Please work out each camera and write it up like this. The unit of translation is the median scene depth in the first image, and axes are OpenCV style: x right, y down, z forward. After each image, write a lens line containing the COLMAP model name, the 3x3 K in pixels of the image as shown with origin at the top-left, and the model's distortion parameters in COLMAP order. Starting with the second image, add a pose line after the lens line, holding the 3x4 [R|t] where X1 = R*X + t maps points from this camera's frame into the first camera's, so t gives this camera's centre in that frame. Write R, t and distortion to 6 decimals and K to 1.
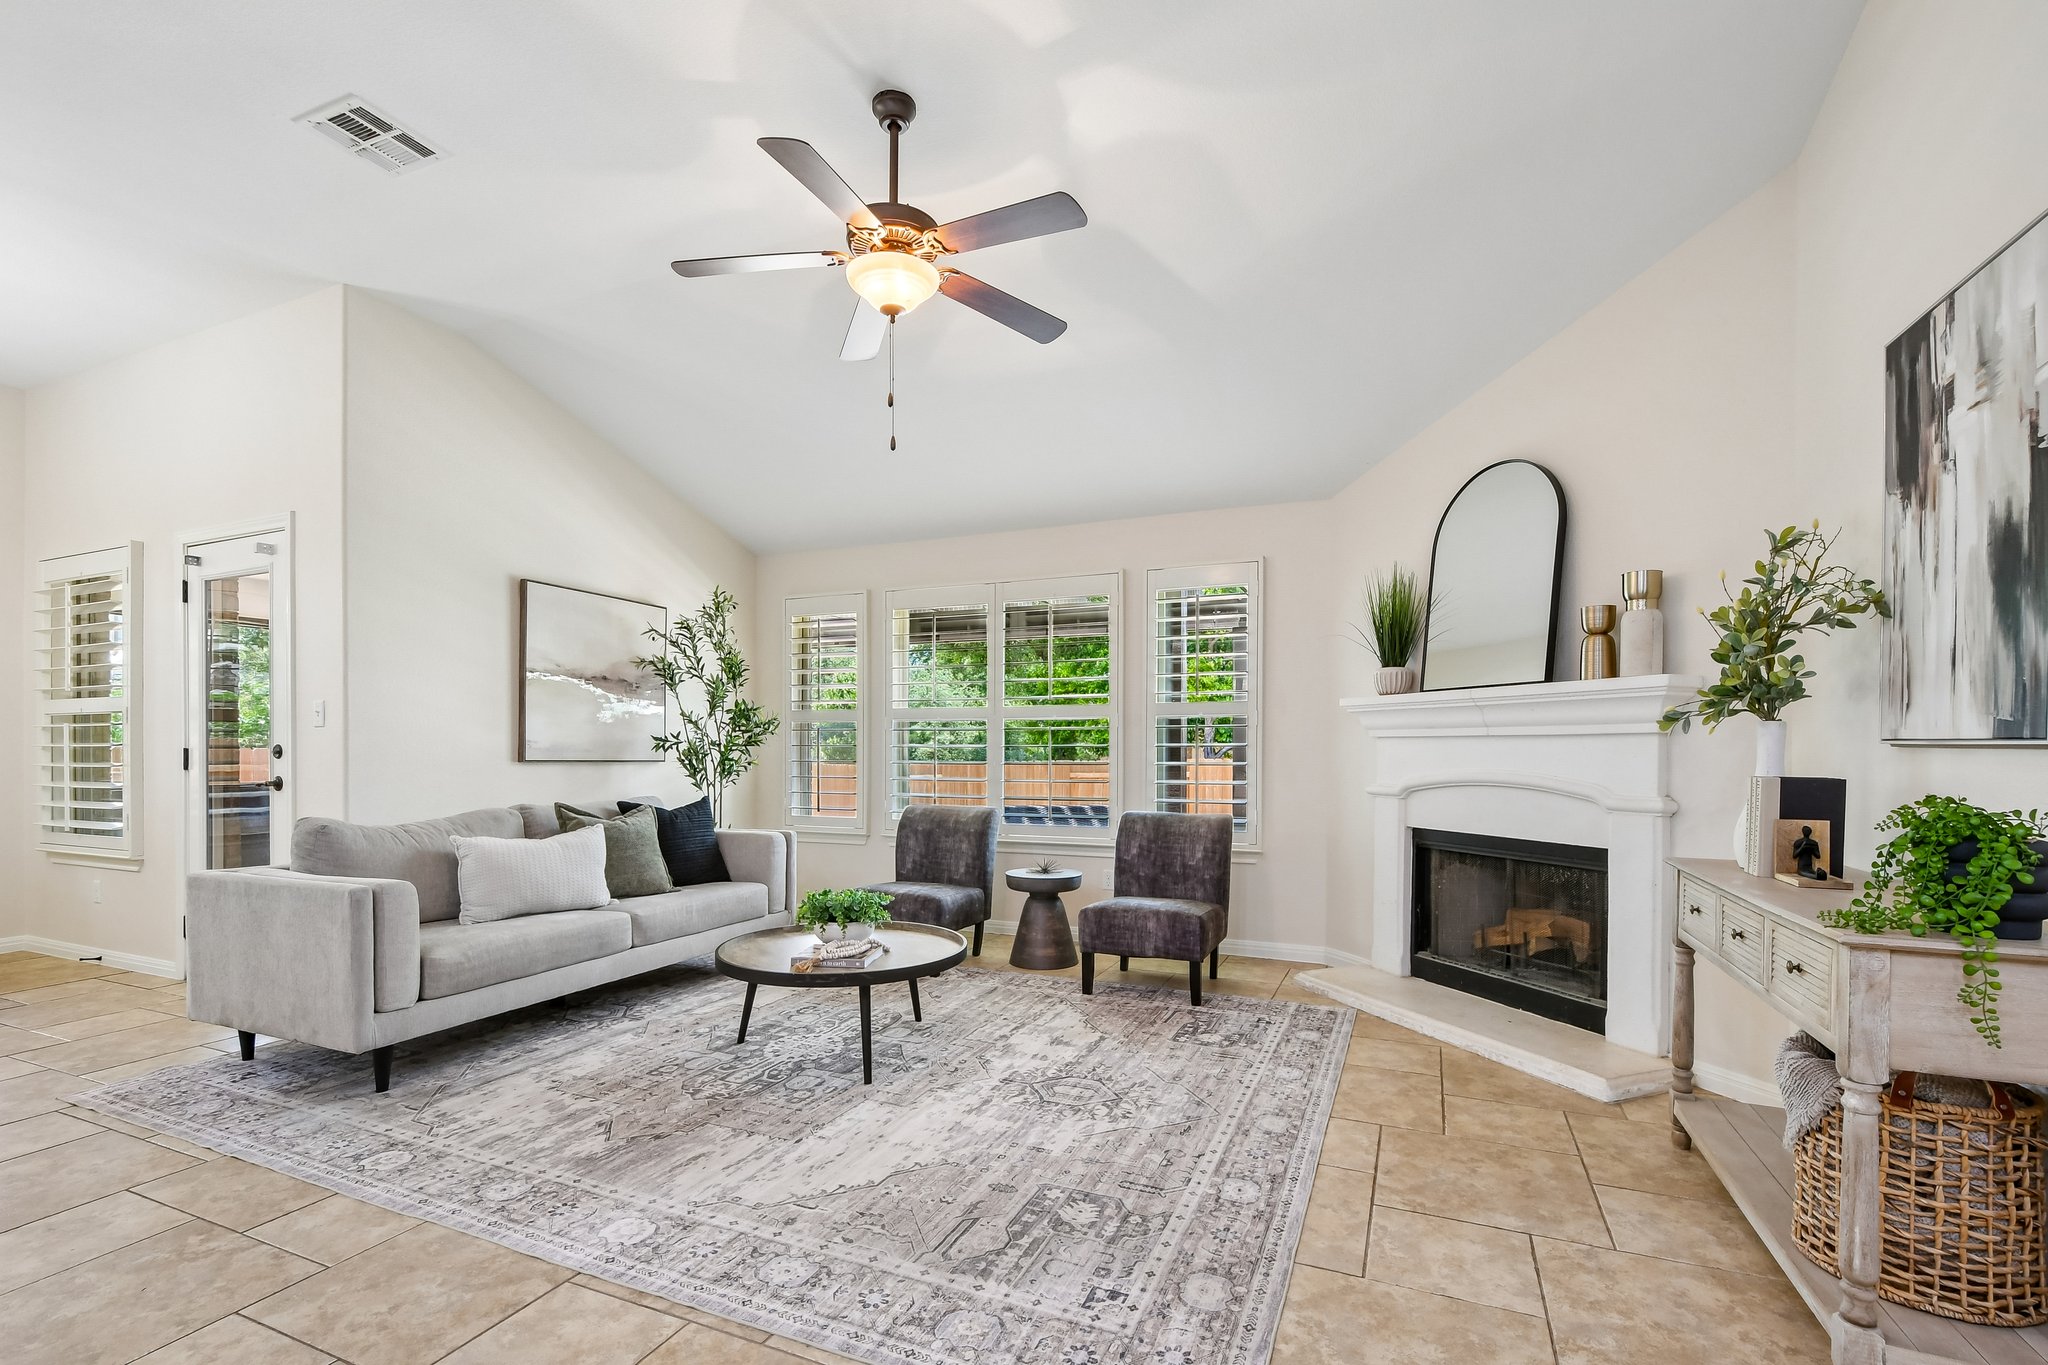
lens RADIAL K [[909.9, 0, 1034.1], [0, 909.9, 755.5], [0, 0, 1]] dist [-0.000138, 0.000076]
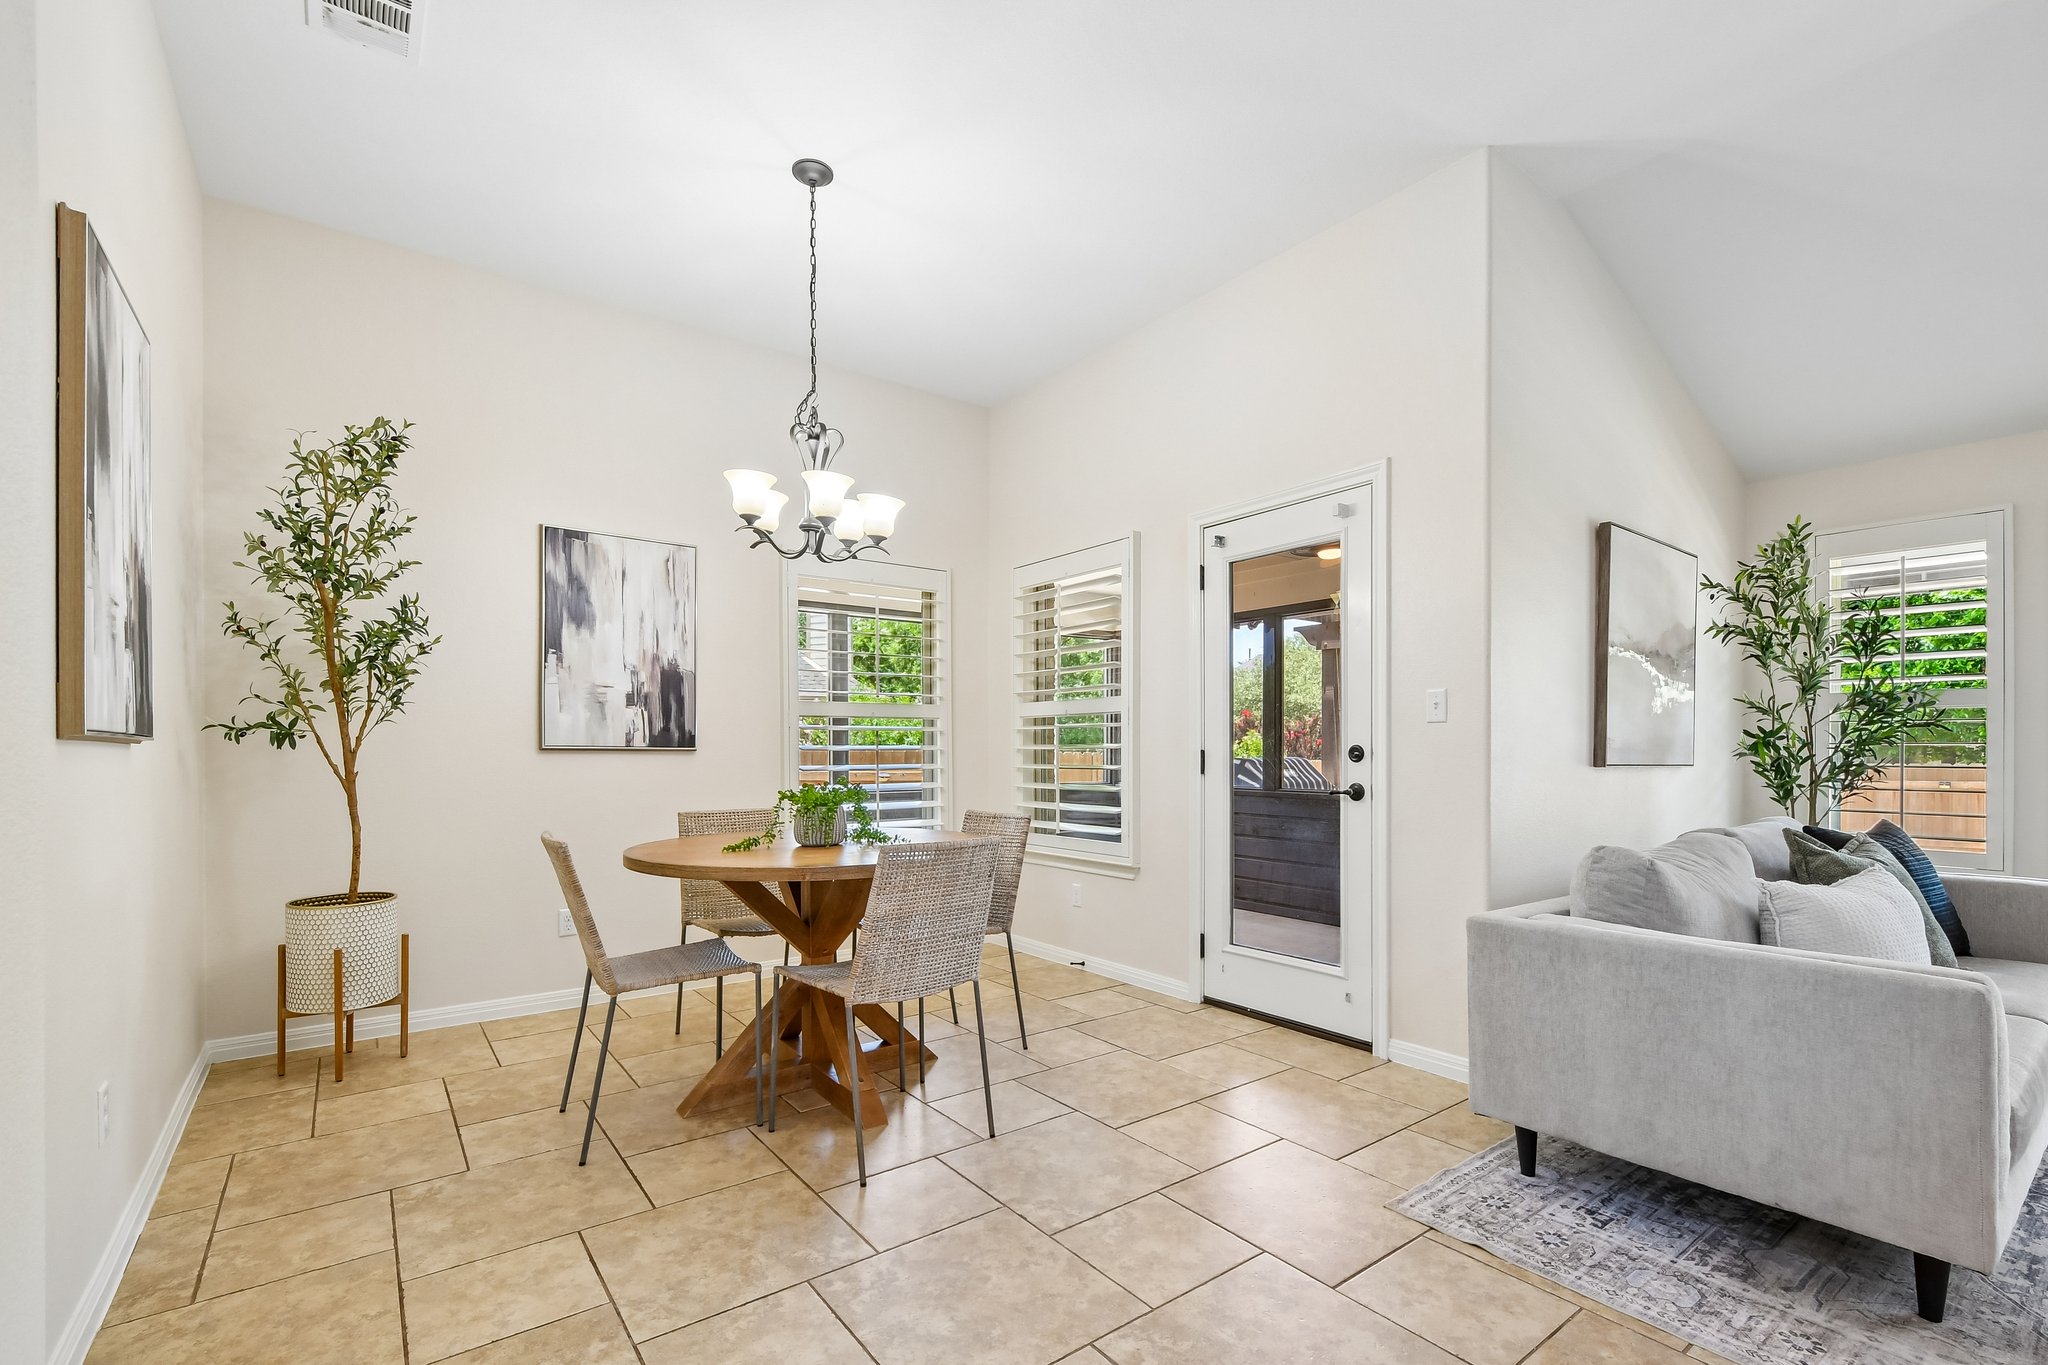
lens RADIAL K [[909.9, 0, 1034.1], [0, 909.9, 755.5], [0, 0, 1]] dist [-0.000138, 0.000076]
pose [[0.871283, -0.000452, -0.490781, -0.614311], [0.000263, 1.000000, -0.000453, -0.002203], [0.490781, 0.000266, 0.871283, 0.119521]]
